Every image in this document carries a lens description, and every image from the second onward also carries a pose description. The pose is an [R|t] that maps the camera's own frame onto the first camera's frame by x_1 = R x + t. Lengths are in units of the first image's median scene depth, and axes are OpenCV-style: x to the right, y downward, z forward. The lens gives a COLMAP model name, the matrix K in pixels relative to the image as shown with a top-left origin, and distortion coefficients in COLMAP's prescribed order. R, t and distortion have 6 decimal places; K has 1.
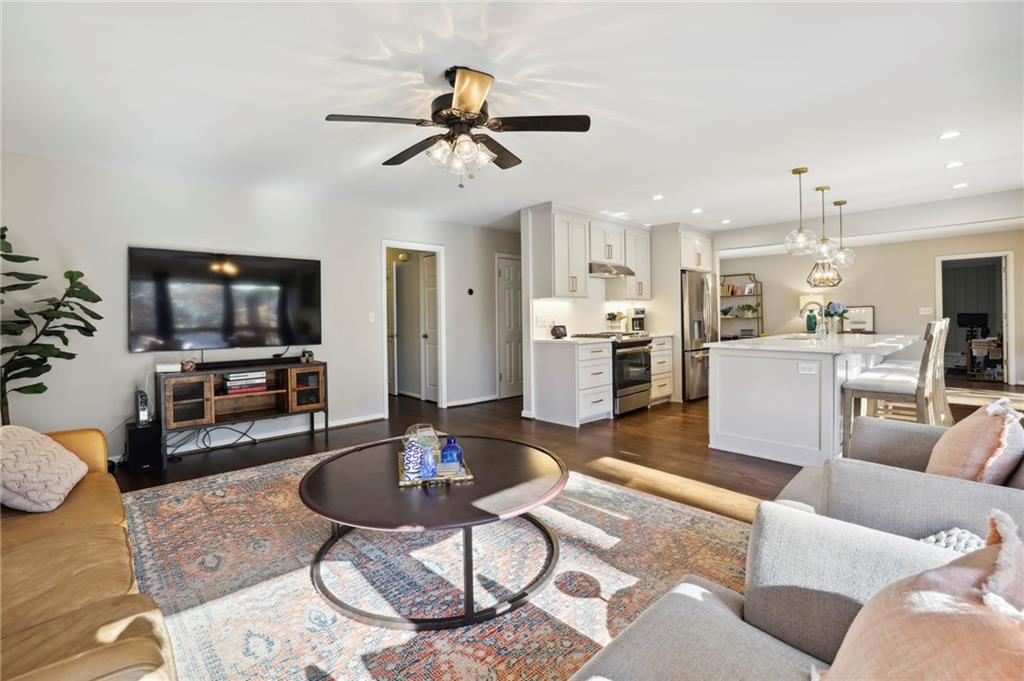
lens RADIAL K [[455.3, 0, 505.0], [0, 455.3, 320.8], [0, 0, 1]] dist [-0.045606, 0.018246]
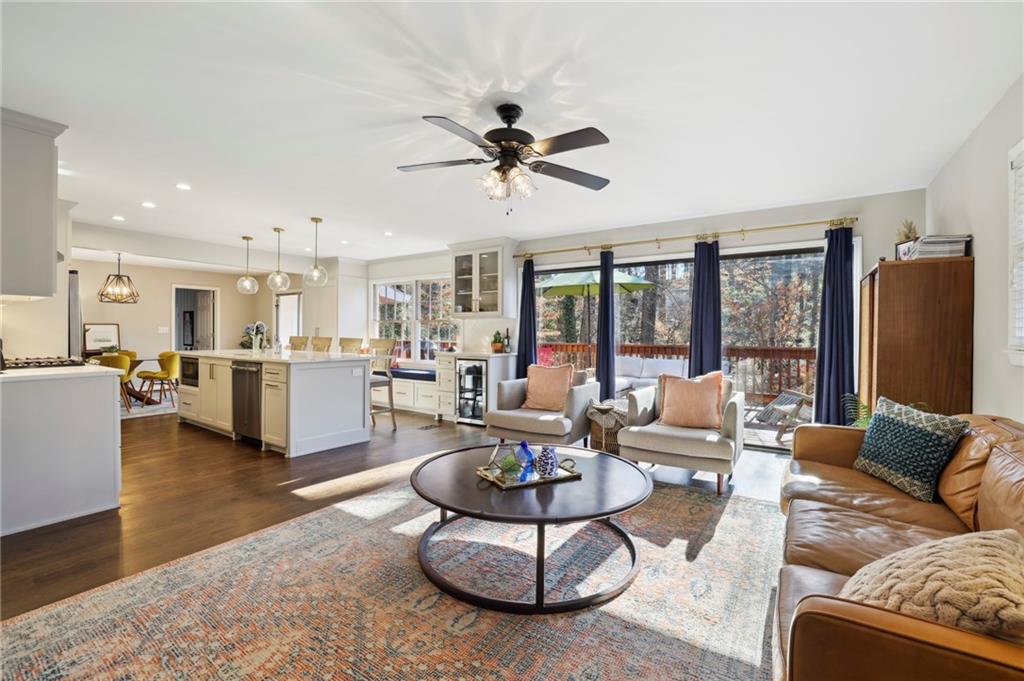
lens RADIAL K [[445.6, 0, 511.4], [0, 445.6, 334.6], [0, 0, 1]] dist [-0.047372, 0.018139]
pose [[-0.226689, 0.007380, 0.973939, -0.614978], [0.003075, 0.999972, -0.006862, 0.000532], [-0.973962, 0.001439, -0.226706, 0.668261]]
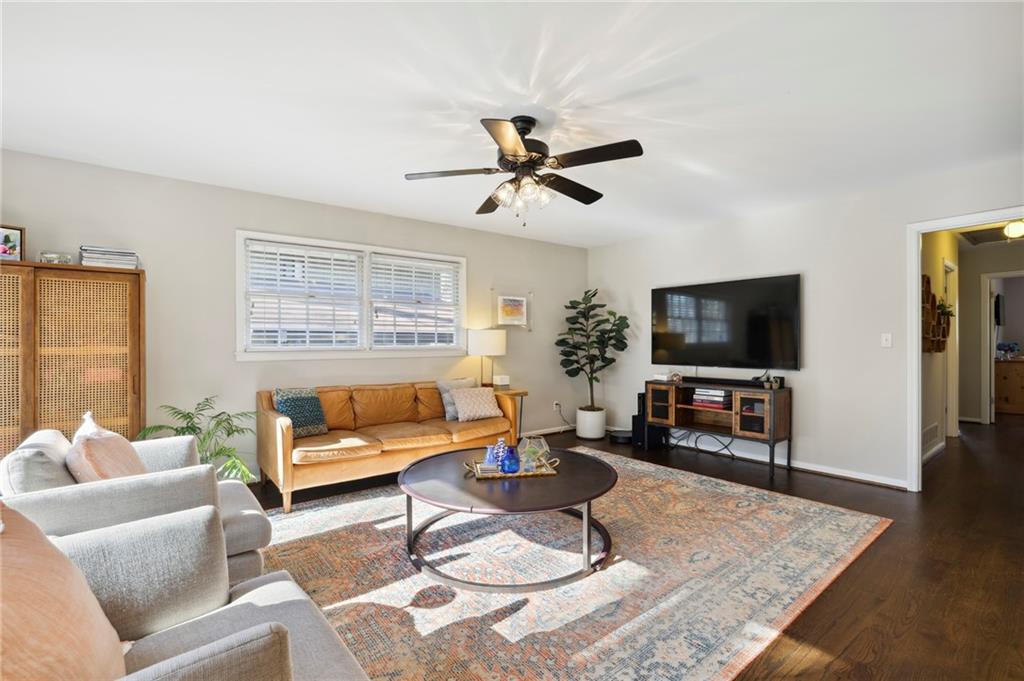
lens RADIAL K [[456.9, 0, 515.9], [0, 456.9, 345.2], [0, 0, 1]] dist [-0.027772, 0.001279]
pose [[-0.076095, 0.021784, -0.996863, 0.545244], [-0.002536, 0.999754, 0.022041, -0.016188], [0.997097, 0.004205, -0.076021, 0.576315]]
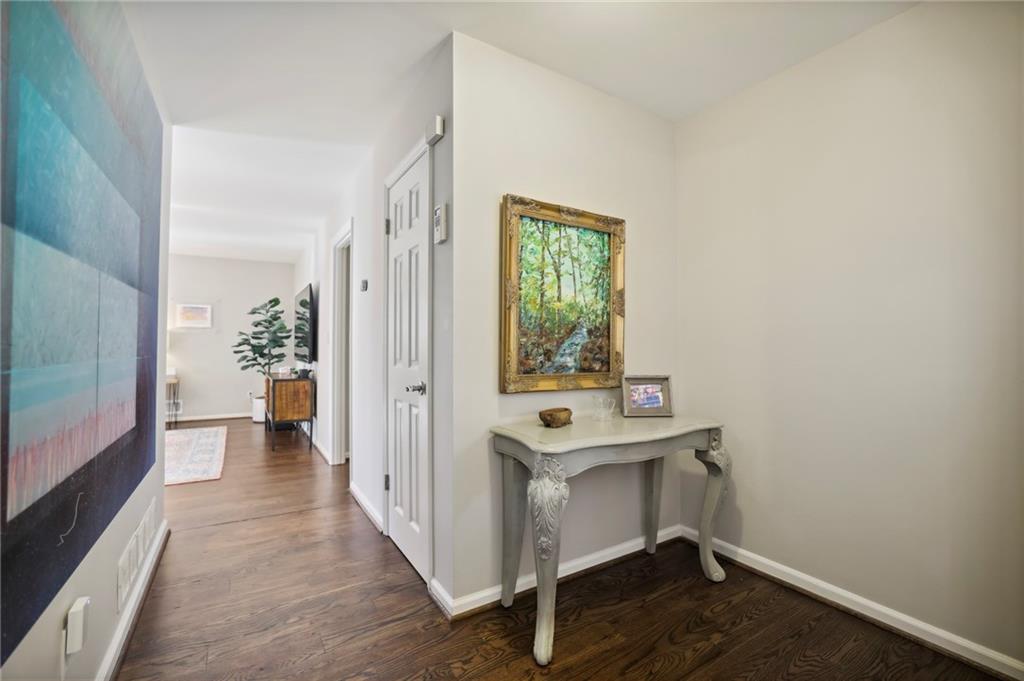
lens RADIAL K [[445.6, 0, 511.4], [0, 445.6, 334.6], [0, 0, 1]] dist [-0.047372, 0.018139]
pose [[-0.189418, -0.006210, -0.981877, 0.558150], [-0.005275, 0.999972, -0.005307, -0.017698], [0.981882, 0.004174, -0.189445, 1.816061]]
